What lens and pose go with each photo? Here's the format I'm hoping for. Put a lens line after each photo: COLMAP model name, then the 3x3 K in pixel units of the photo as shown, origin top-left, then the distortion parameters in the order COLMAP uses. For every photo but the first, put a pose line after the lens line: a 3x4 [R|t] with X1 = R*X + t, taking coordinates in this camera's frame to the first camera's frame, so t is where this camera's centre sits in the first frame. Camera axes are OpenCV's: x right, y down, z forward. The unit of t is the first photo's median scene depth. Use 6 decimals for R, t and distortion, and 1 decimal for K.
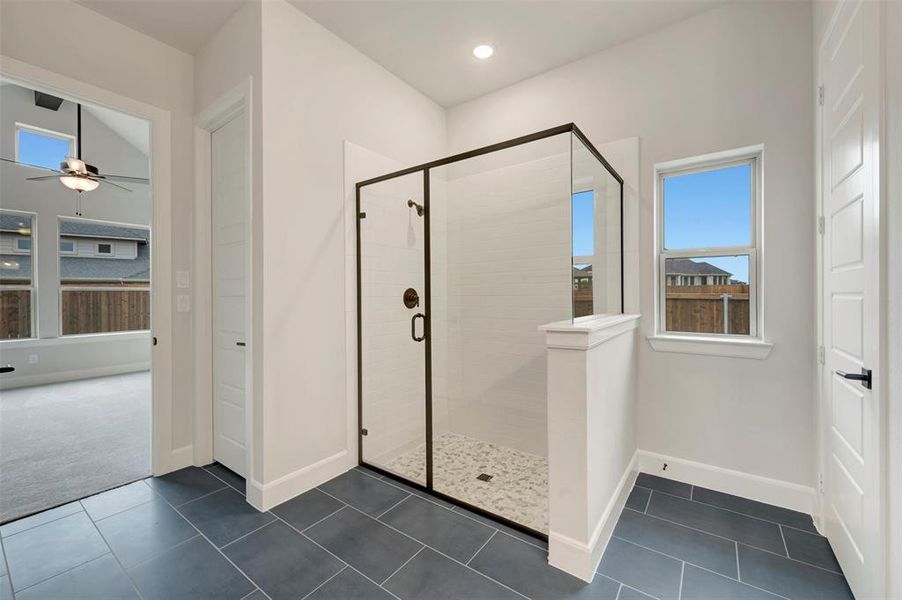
lens RADIAL K [[360.0, 0, 457.7], [0, 360.0, 295.2], [0, 0, 1]] dist [-0.002849, -0.000547]
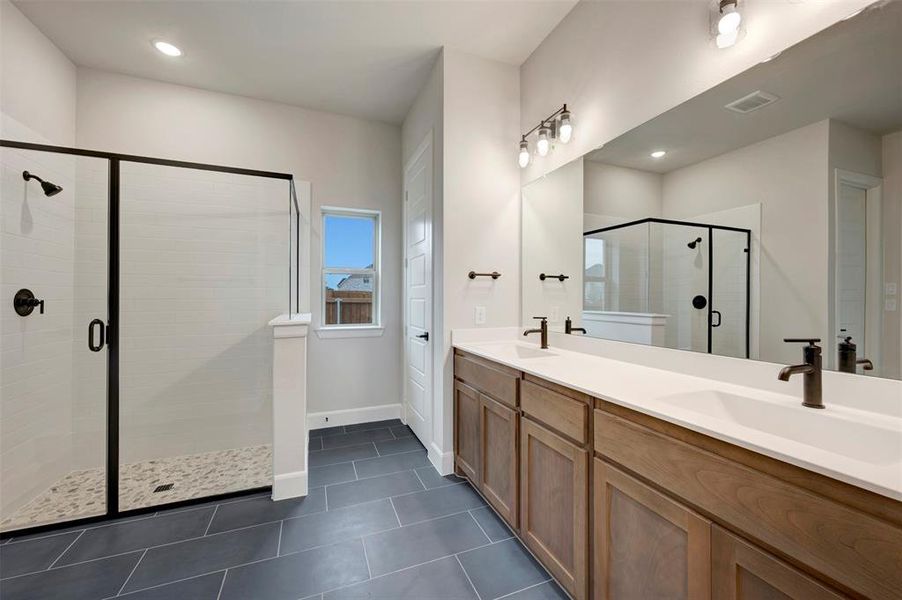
lens RADIAL K [[360.0, 0, 457.7], [0, 360.0, 295.2], [0, 0, 1]] dist [-0.002849, -0.000547]
pose [[0.527522, 0.011510, 0.849463, -0.388093], [-0.002321, 0.999924, -0.012107, 0.000981], [-0.849538, 0.004415, 0.527509, -0.207067]]
